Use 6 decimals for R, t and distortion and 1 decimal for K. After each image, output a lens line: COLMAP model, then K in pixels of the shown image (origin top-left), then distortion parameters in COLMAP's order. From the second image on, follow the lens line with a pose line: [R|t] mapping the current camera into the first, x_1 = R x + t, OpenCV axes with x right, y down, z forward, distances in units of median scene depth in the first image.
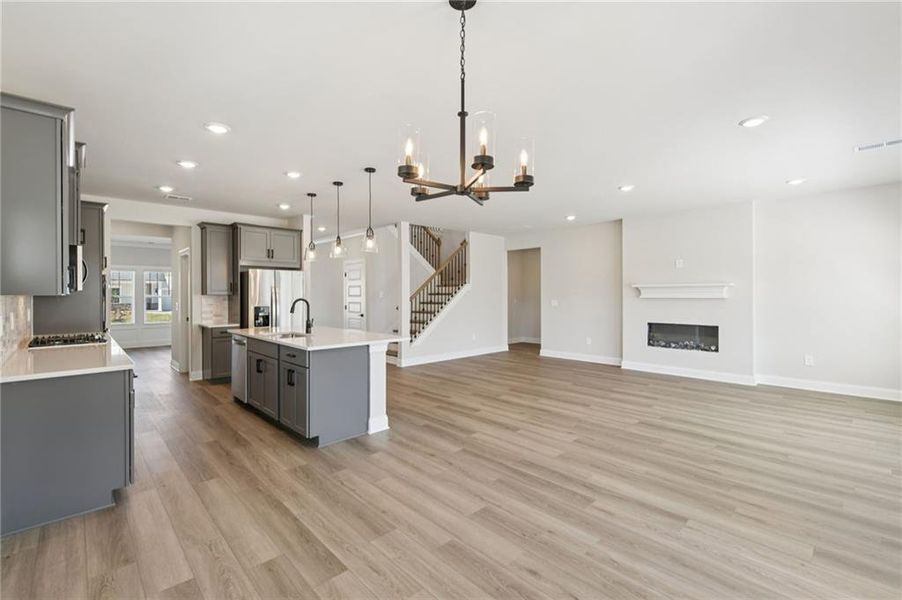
lens RADIAL K [[397.6, 0, 447.7], [0, 397.6, 295.6], [0, 0, 1]] dist [0.000283, -0.000174]
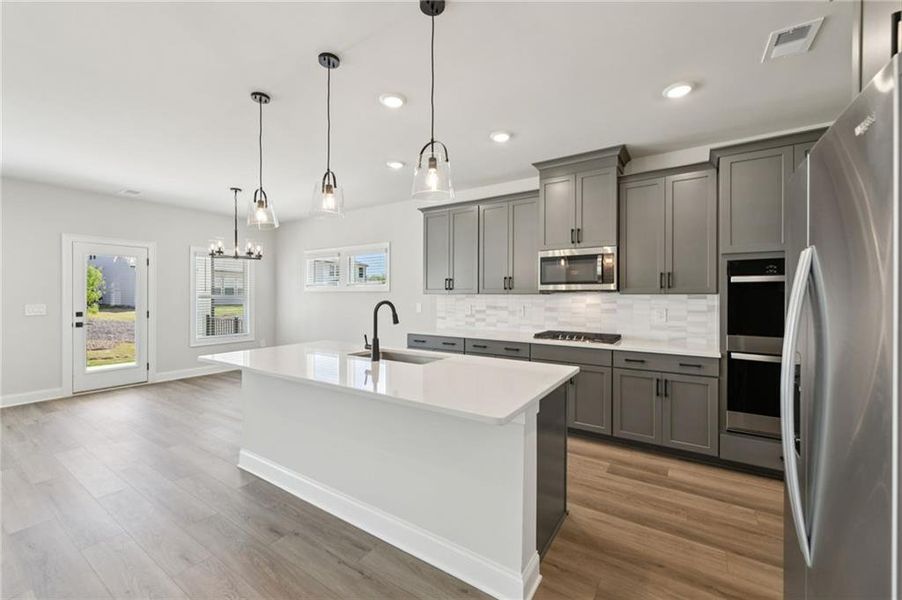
lens RADIAL K [[364.4, 0, 446.3], [0, 364.4, 294.9], [0, 0, 1]] dist [0.001782, 0.000215]
pose [[-0.973918, 0.003990, -0.226866, -0.245427], [0.002707, 0.999979, 0.005966, -0.003852], [0.226885, 0.005196, -0.973908, 1.136663]]
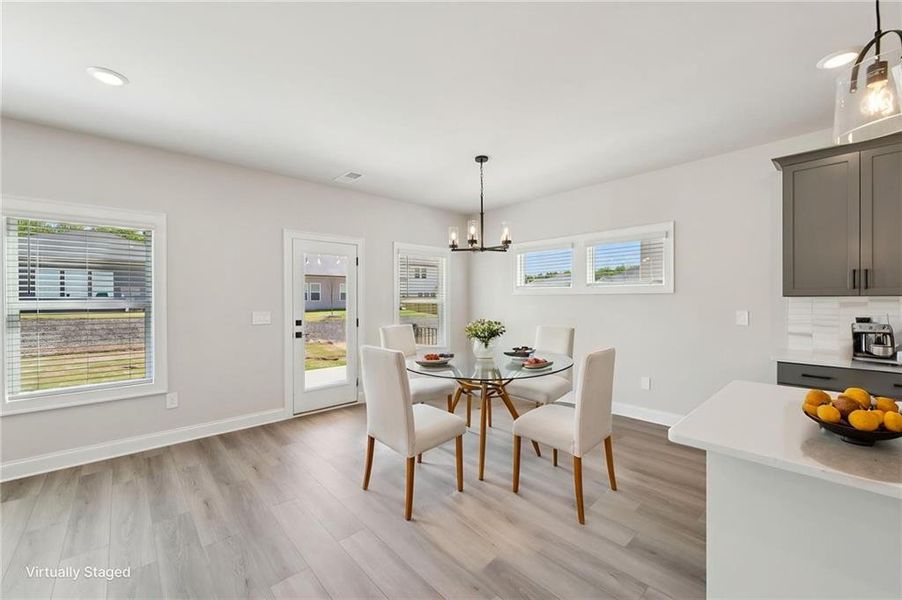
lens RADIAL K [[362.0, 0, 449.2], [0, 362.0, 299.1], [0, 0, 1]] dist [0.001262, 0.000159]
pose [[-0.999782, 0.009257, 0.018742, 0.052629], [0.009324, 0.999950, 0.003525, -0.003307], [-0.018708, 0.003699, -0.999818, 0.857765]]
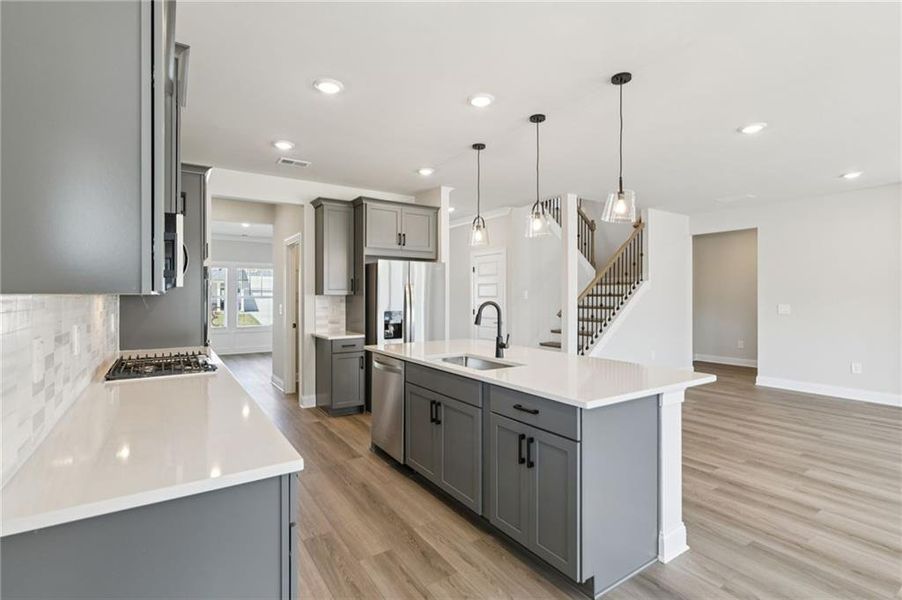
lens RADIAL K [[427.4, 0, 445.8], [0, 427.4, 295.6], [0, 0, 1]] dist [0.000478, 0.000319]
pose [[0.984528, 0.004194, -0.175176, -0.233895], [-0.004636, 0.999987, -0.002117, 0.000160], [0.175165, 0.002897, 0.984535, 0.244040]]
